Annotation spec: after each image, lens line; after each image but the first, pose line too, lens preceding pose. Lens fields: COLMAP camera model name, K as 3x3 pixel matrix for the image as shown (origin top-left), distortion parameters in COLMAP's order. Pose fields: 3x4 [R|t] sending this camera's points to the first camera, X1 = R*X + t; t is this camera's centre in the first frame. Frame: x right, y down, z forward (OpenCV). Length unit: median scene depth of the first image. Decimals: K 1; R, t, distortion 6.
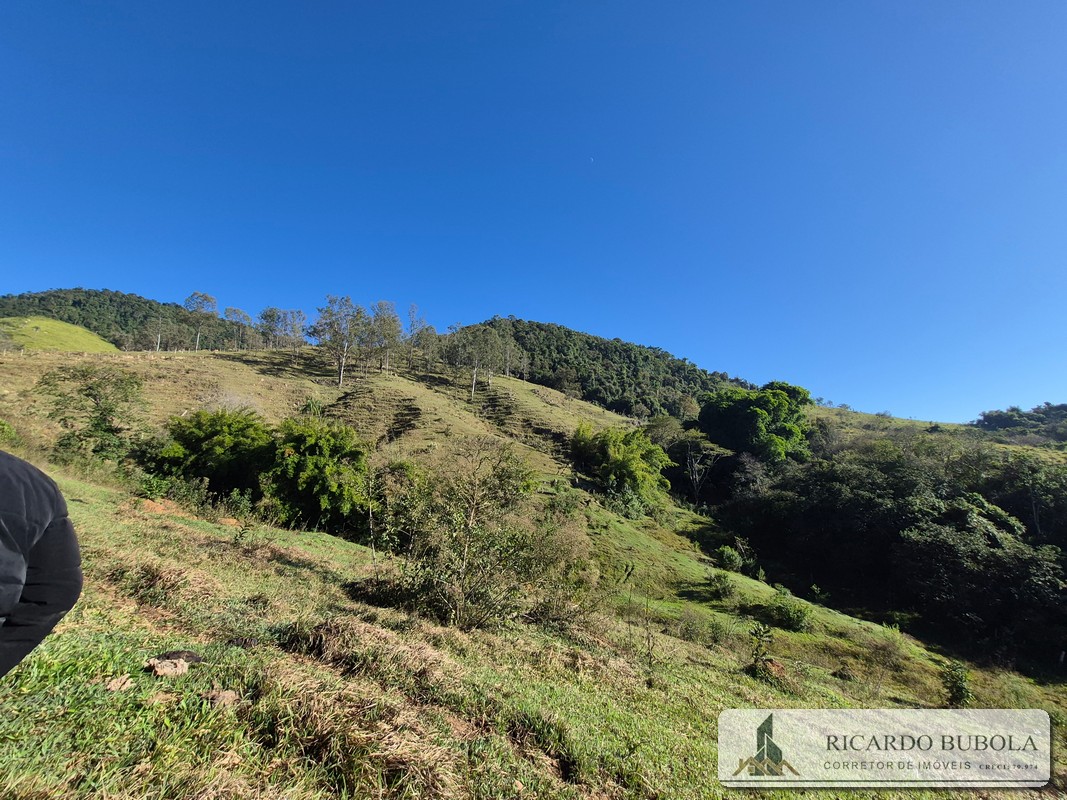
lens RADIAL K [[424.8, 0, 534.9], [0, 424.8, 407.0], [0, 0, 1]] dist [0.001378, 0.000372]
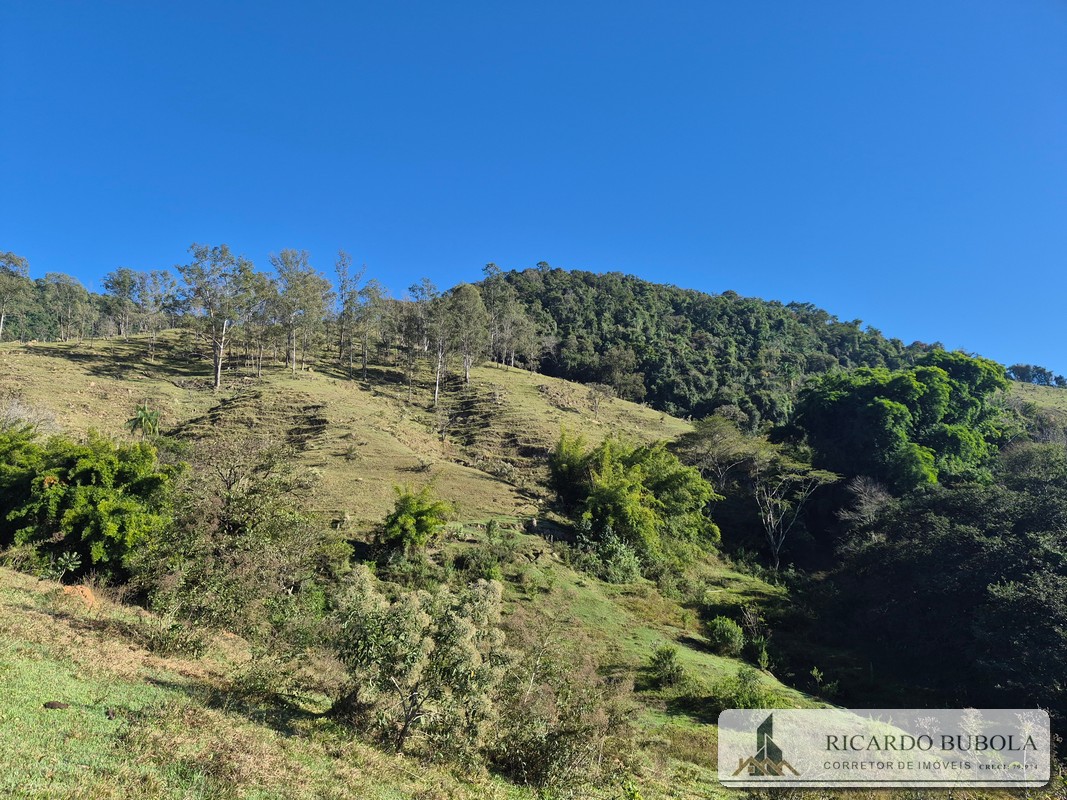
lens RADIAL K [[747.7, 0, 541.9], [0, 747.7, 425.7], [0, 0, 1]] dist [0.084048, -0.073268]
pose [[0.993144, -0.032050, -0.112421, 0.143149], [0.032410, 0.999474, 0.001369, 0.017556], [0.112318, -0.005003, 0.993660, -0.053350]]
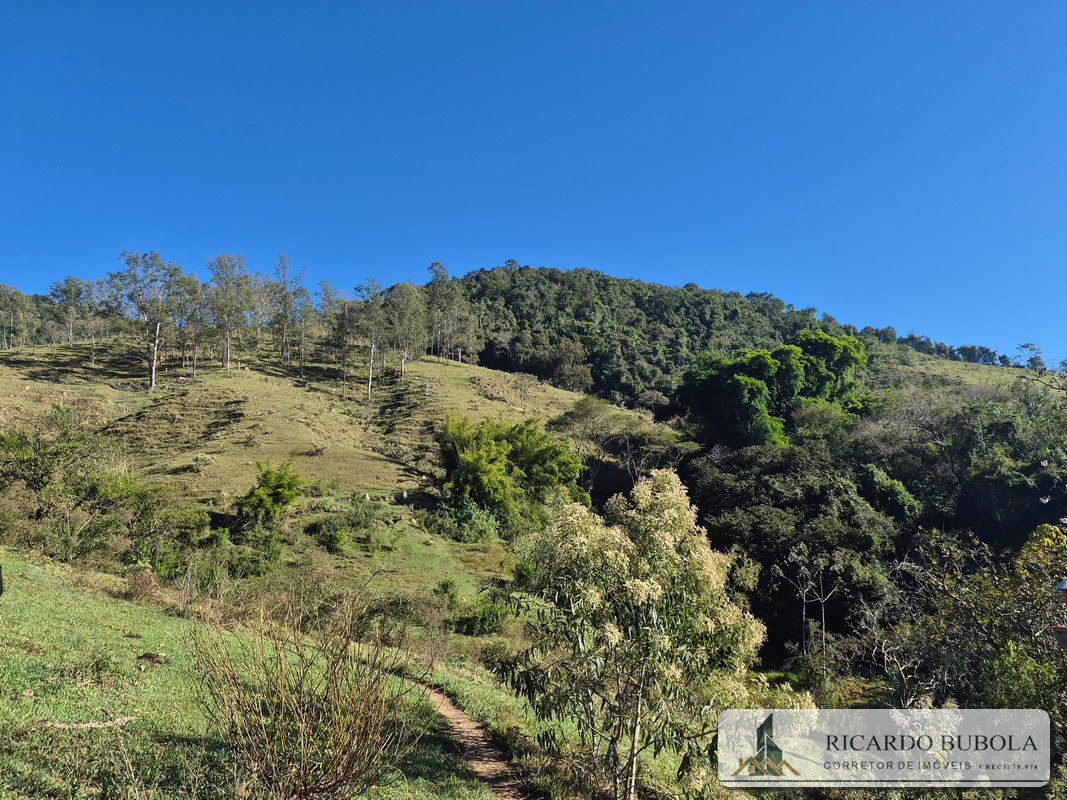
lens RADIAL K [[747.7, 0, 569.7], [0, 747.7, 432.7], [0, 0, 1]] dist [0.084048, -0.073268]
pose [[0.993837, -0.065033, -0.089773, 0.290361], [0.066493, 0.997697, 0.013367, 0.044320], [0.088697, -0.019254, 0.995873, -0.113629]]
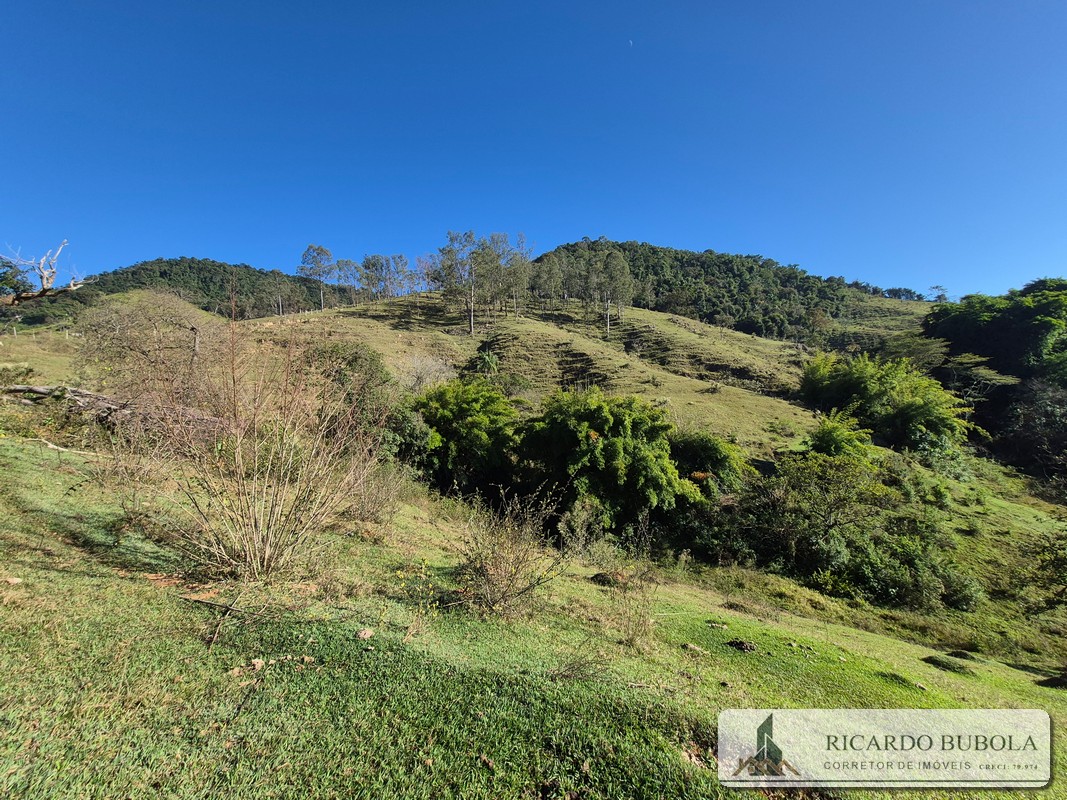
lens RADIAL K [[424.8, 0, 522.9], [0, 424.8, 401.0], [0, 0, 1]] dist [0.001378, 0.000372]
pose [[0.988971, -0.065990, -0.132597, -0.249348], [0.085134, 0.985860, 0.144336, -0.032297], [0.121197, -0.154032, 0.980605, 0.099278]]
